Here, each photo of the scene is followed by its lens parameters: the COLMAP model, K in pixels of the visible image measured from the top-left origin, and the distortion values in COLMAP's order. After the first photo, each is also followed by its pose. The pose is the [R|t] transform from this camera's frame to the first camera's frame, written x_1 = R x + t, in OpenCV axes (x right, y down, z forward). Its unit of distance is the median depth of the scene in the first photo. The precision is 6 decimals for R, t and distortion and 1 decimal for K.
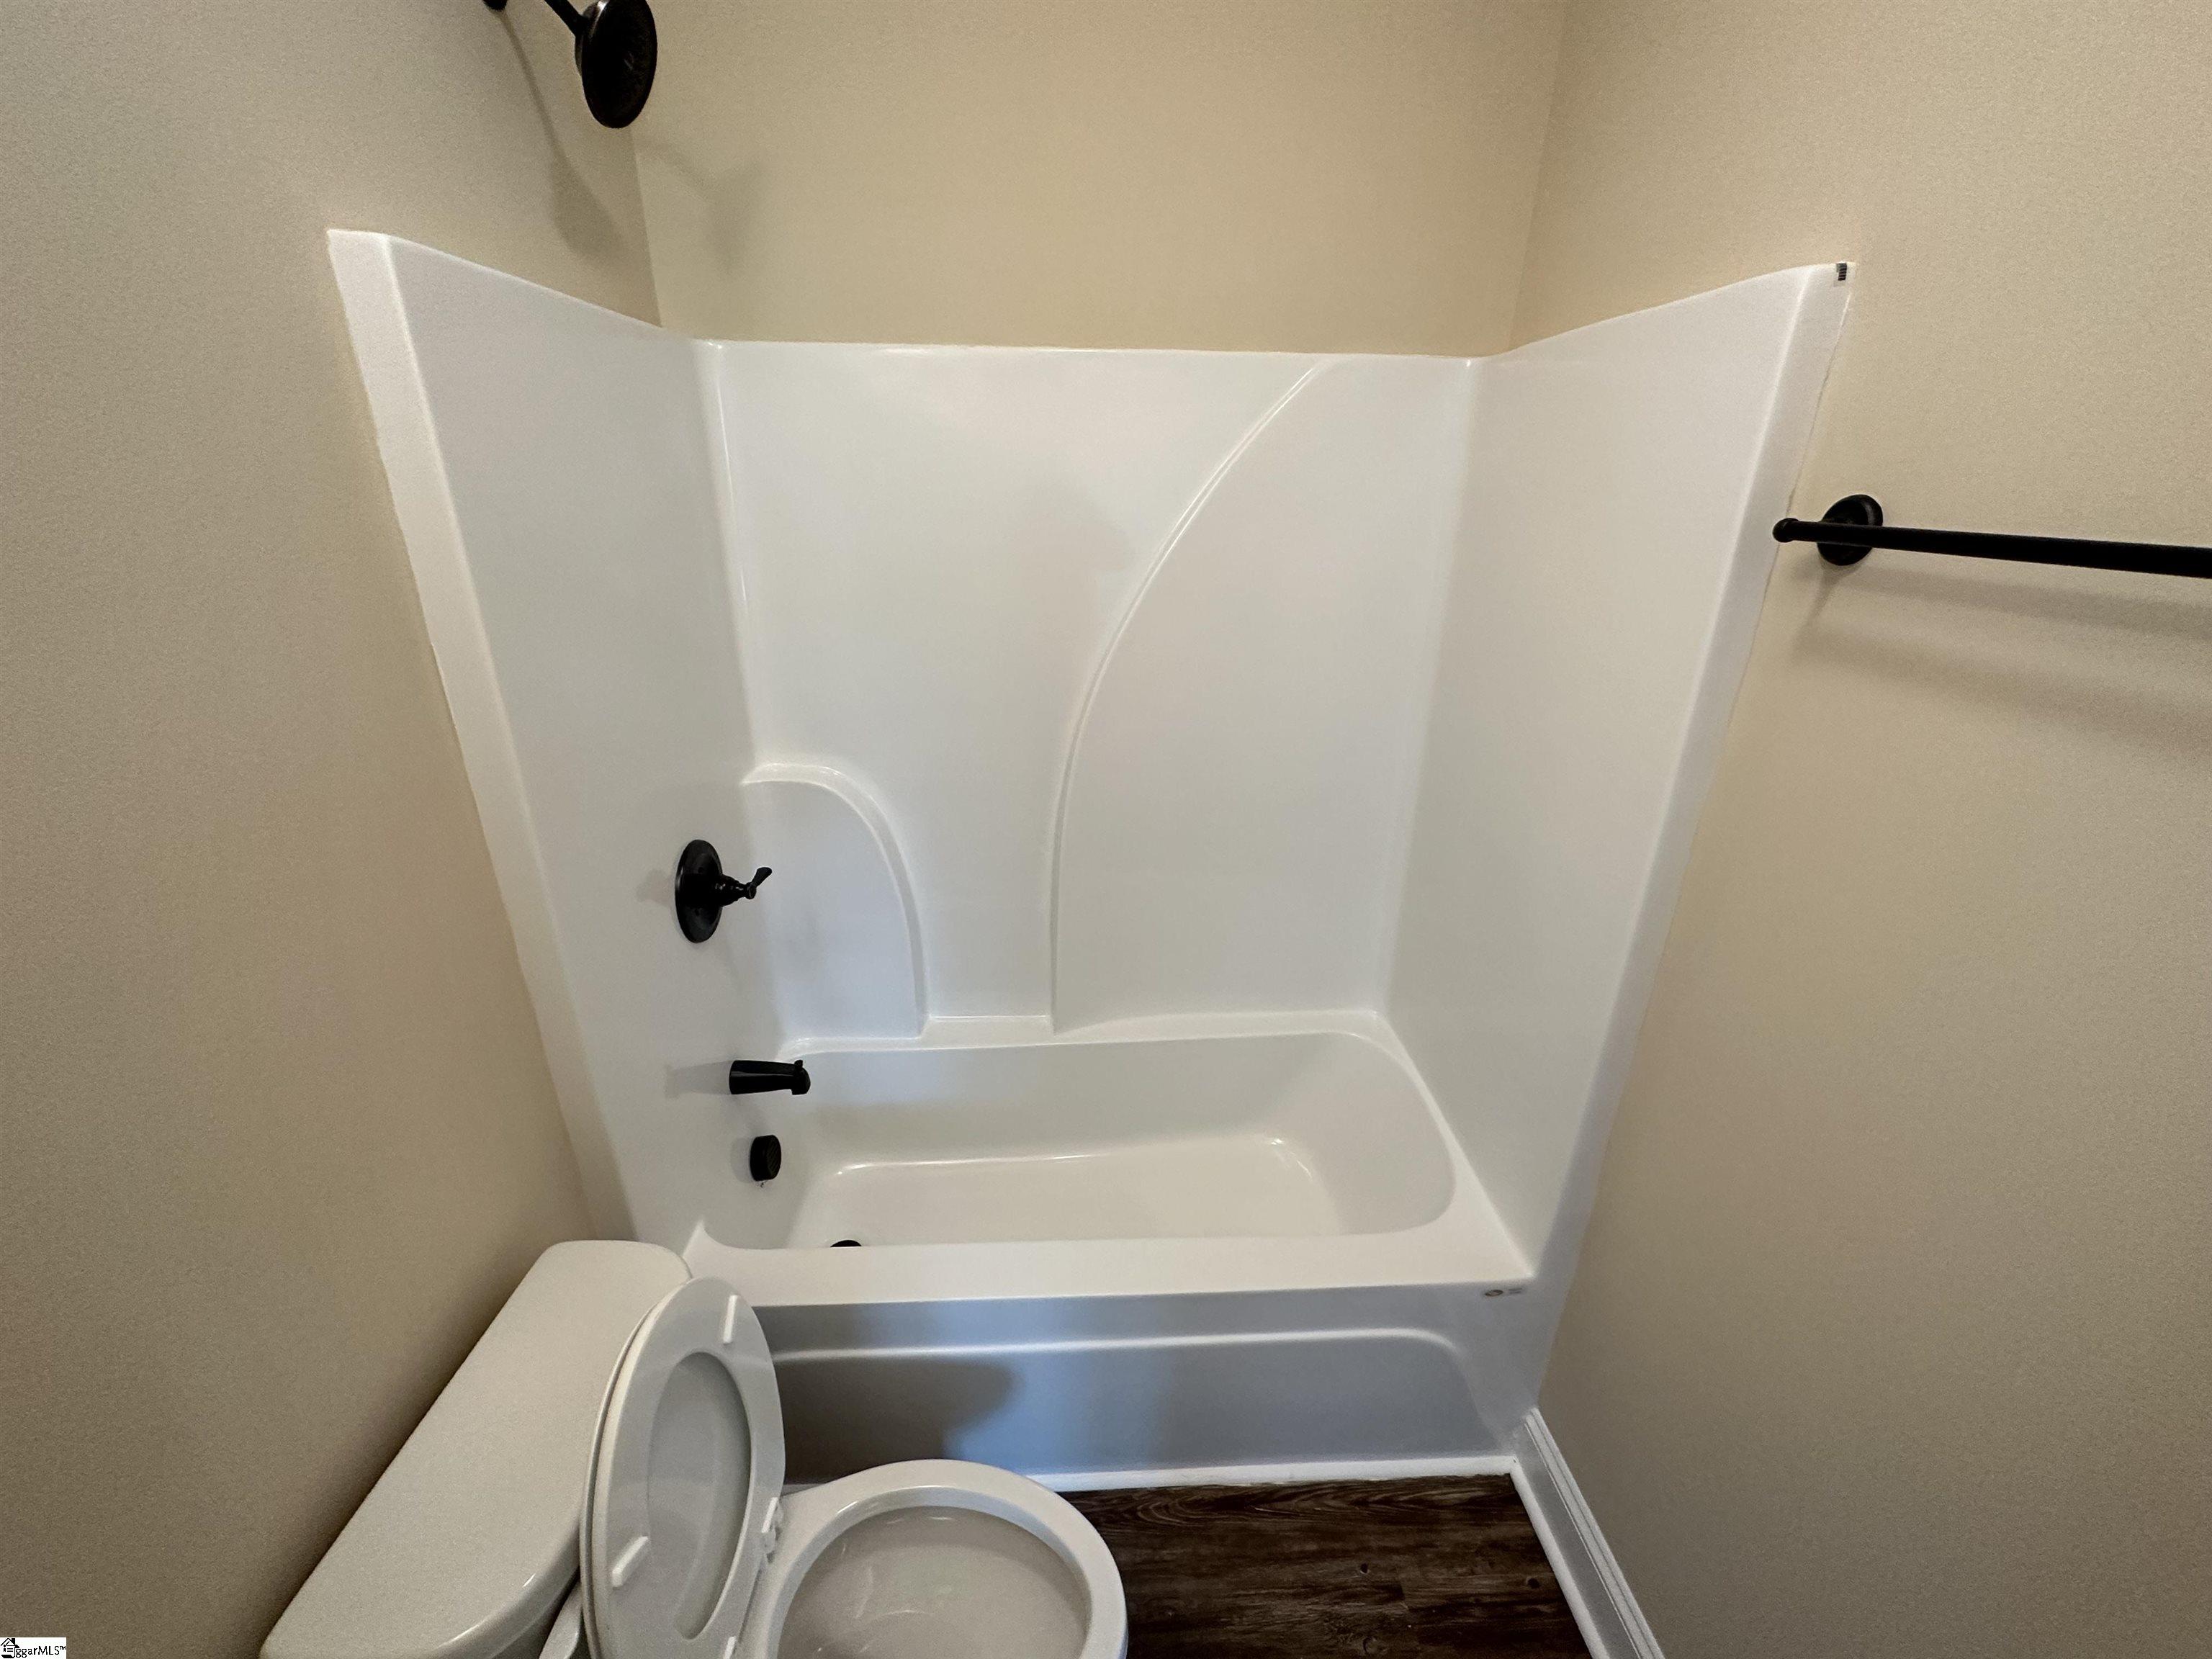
lens RADIAL K [[887.2, 0, 1111.7], [0, 887.2, 832.3], [0, 0, 1]] dist [-0.002716, -0.000372]
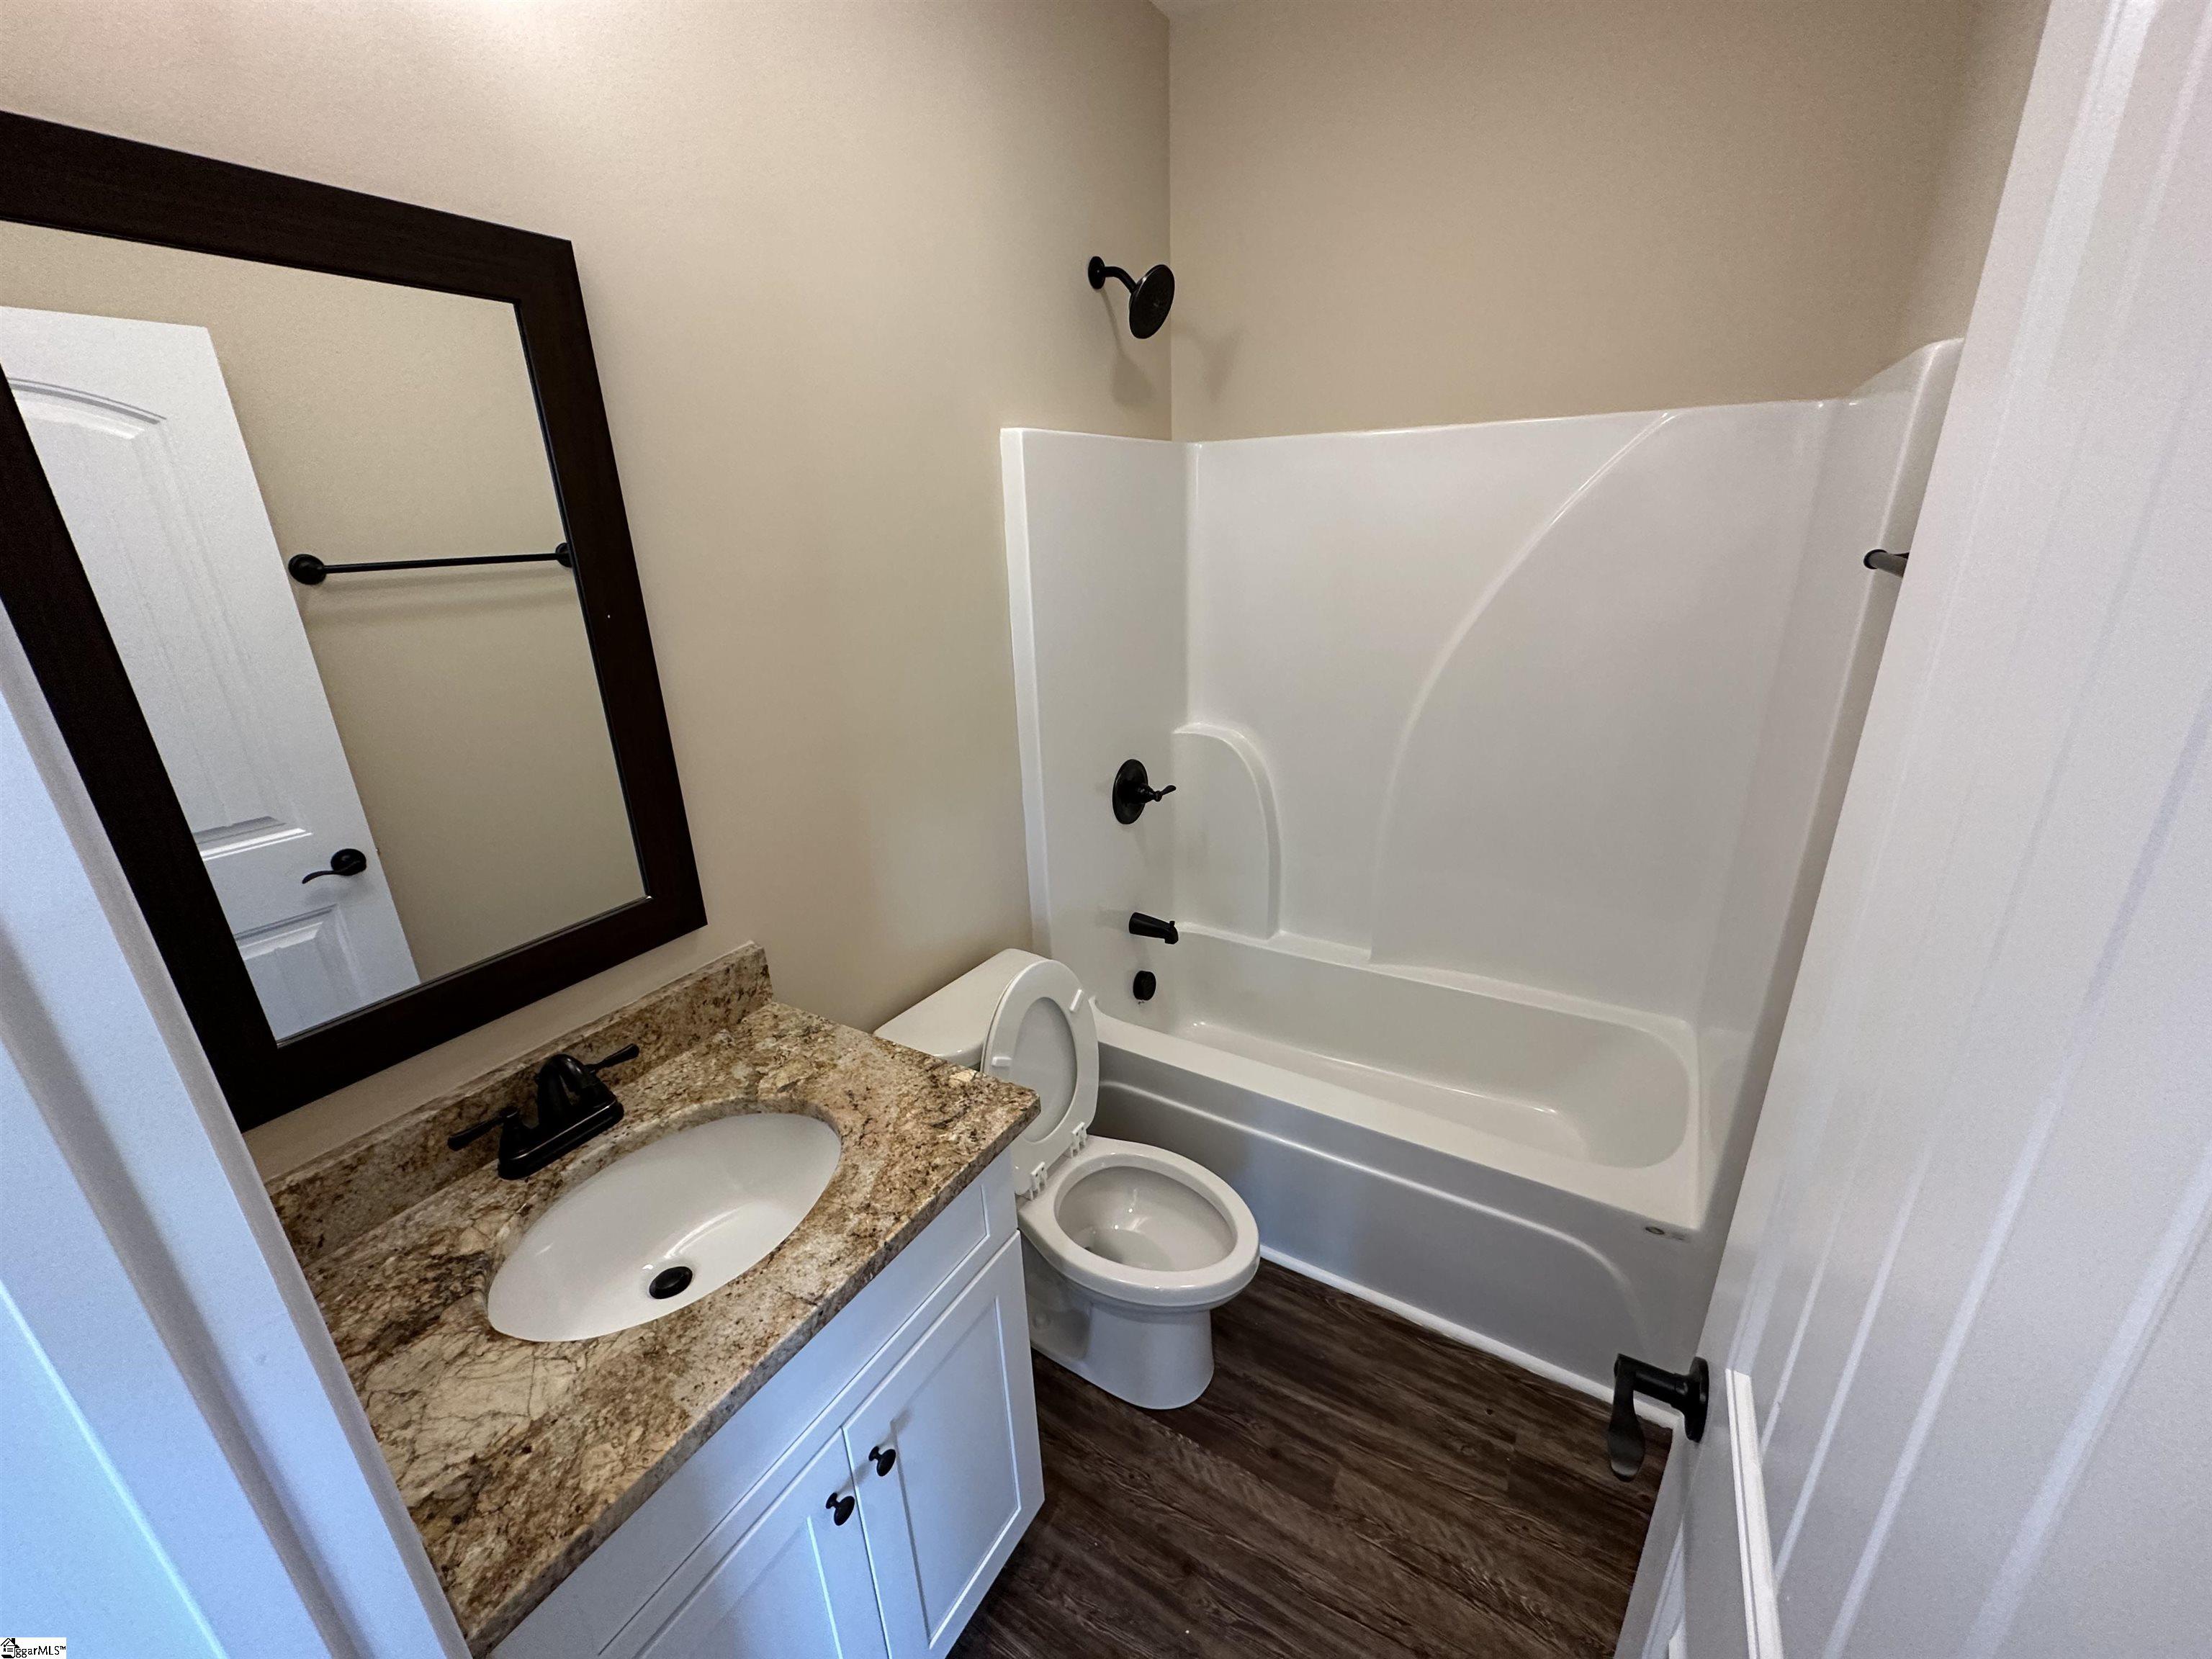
lens RADIAL K [[887.2, 0, 1106.5], [0, 887.2, 833.2], [0, 0, 1]] dist [-0.002716, -0.000372]
pose [[0.827398, 0.157515, -0.539074, 0.352753], [-0.174282, 0.984489, 0.020166, 0.112814], [0.533889, 0.077266, 0.842017, -0.332210]]
